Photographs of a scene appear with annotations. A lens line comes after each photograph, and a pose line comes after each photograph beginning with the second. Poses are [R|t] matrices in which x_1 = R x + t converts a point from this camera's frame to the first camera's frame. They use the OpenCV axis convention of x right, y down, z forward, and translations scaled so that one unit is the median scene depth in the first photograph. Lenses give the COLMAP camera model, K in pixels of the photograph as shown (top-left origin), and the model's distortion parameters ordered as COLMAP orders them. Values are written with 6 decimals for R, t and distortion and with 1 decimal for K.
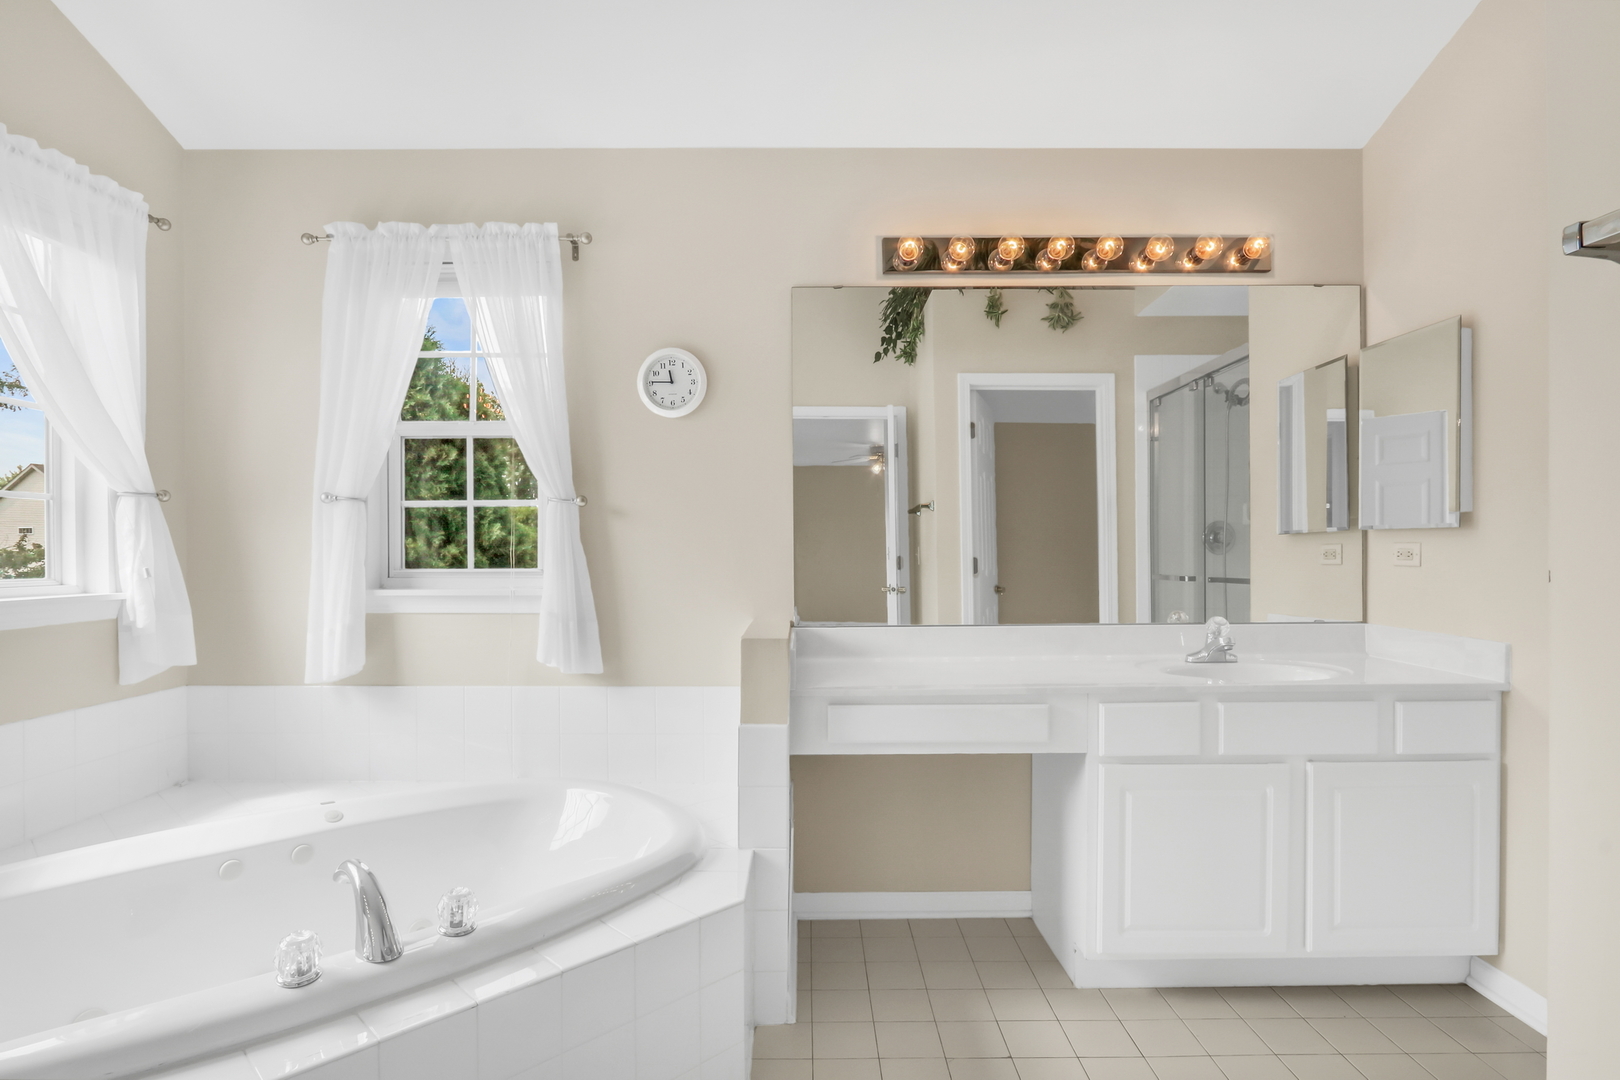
lens RADIAL K [[849.8, 0, 811.0], [0, 849.8, 547.4], [0, 0, 1]] dist [-0.027411, 0.004514]
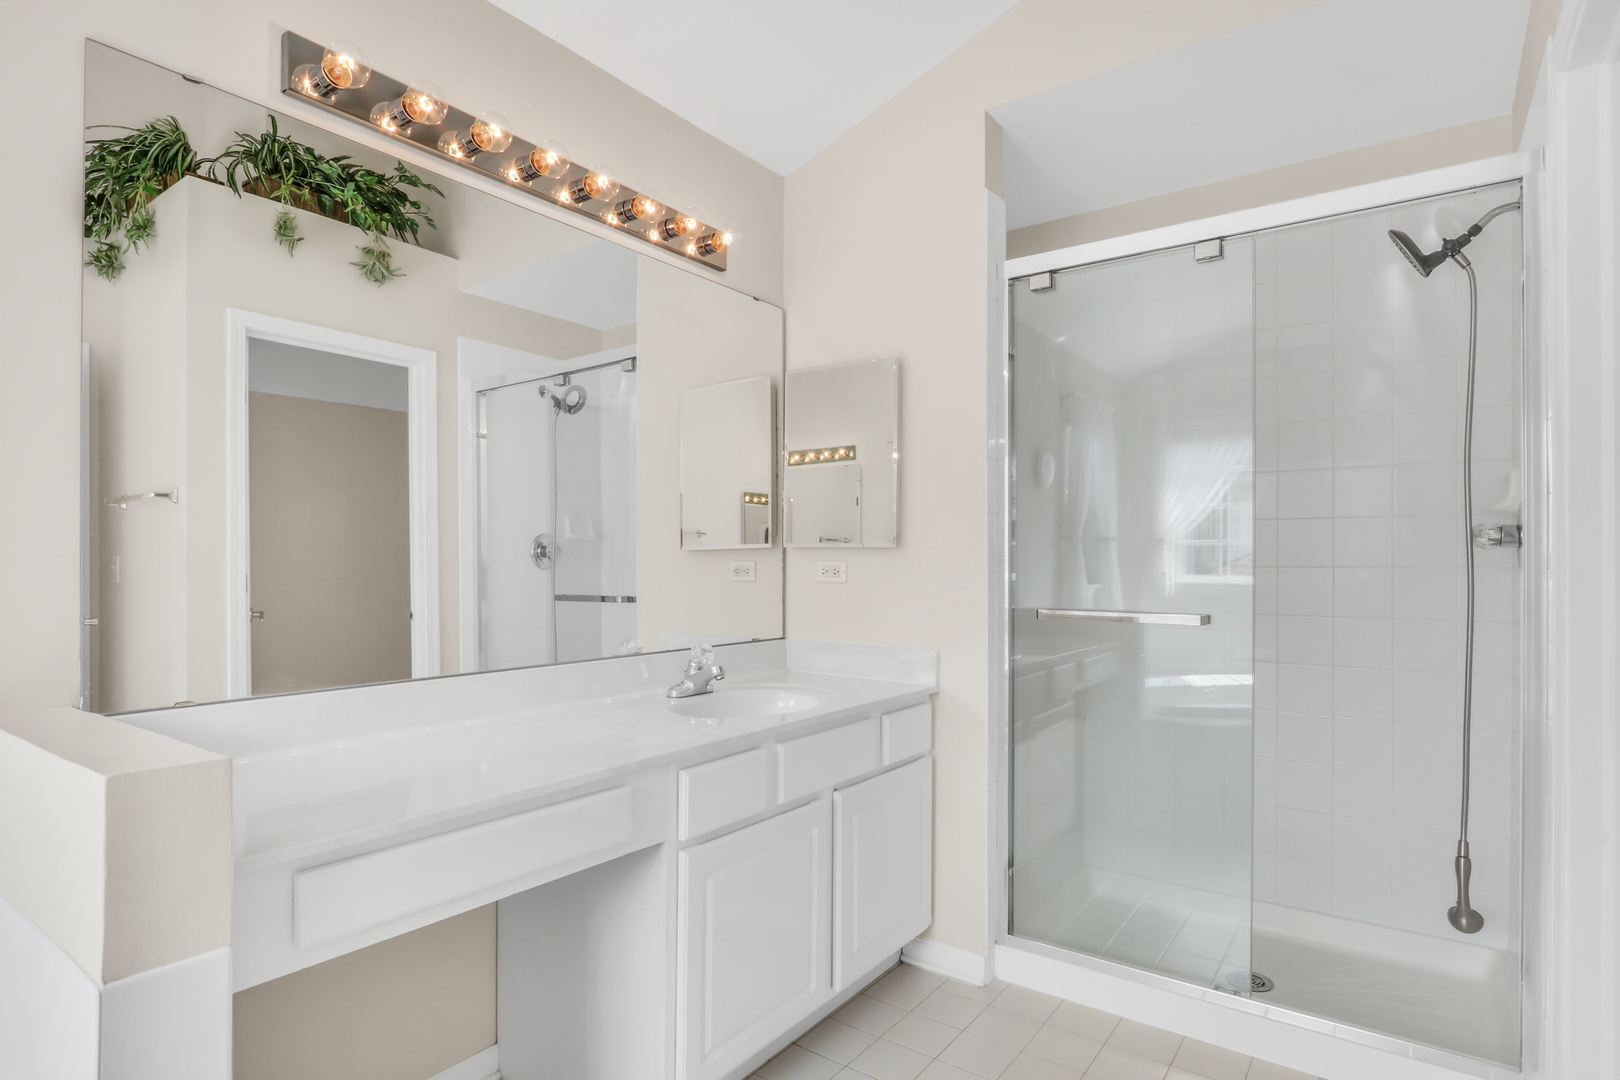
lens RADIAL K [[849.8, 0, 809.1], [0, 849.8, 554.6], [0, 0, 1]] dist [-0.027411, 0.004514]
pose [[0.590889, 0.015918, 0.806596, -0.160176], [-0.010759, 0.999872, -0.011851, -0.000340], [-0.806681, -0.001676, 0.590985, 0.363608]]
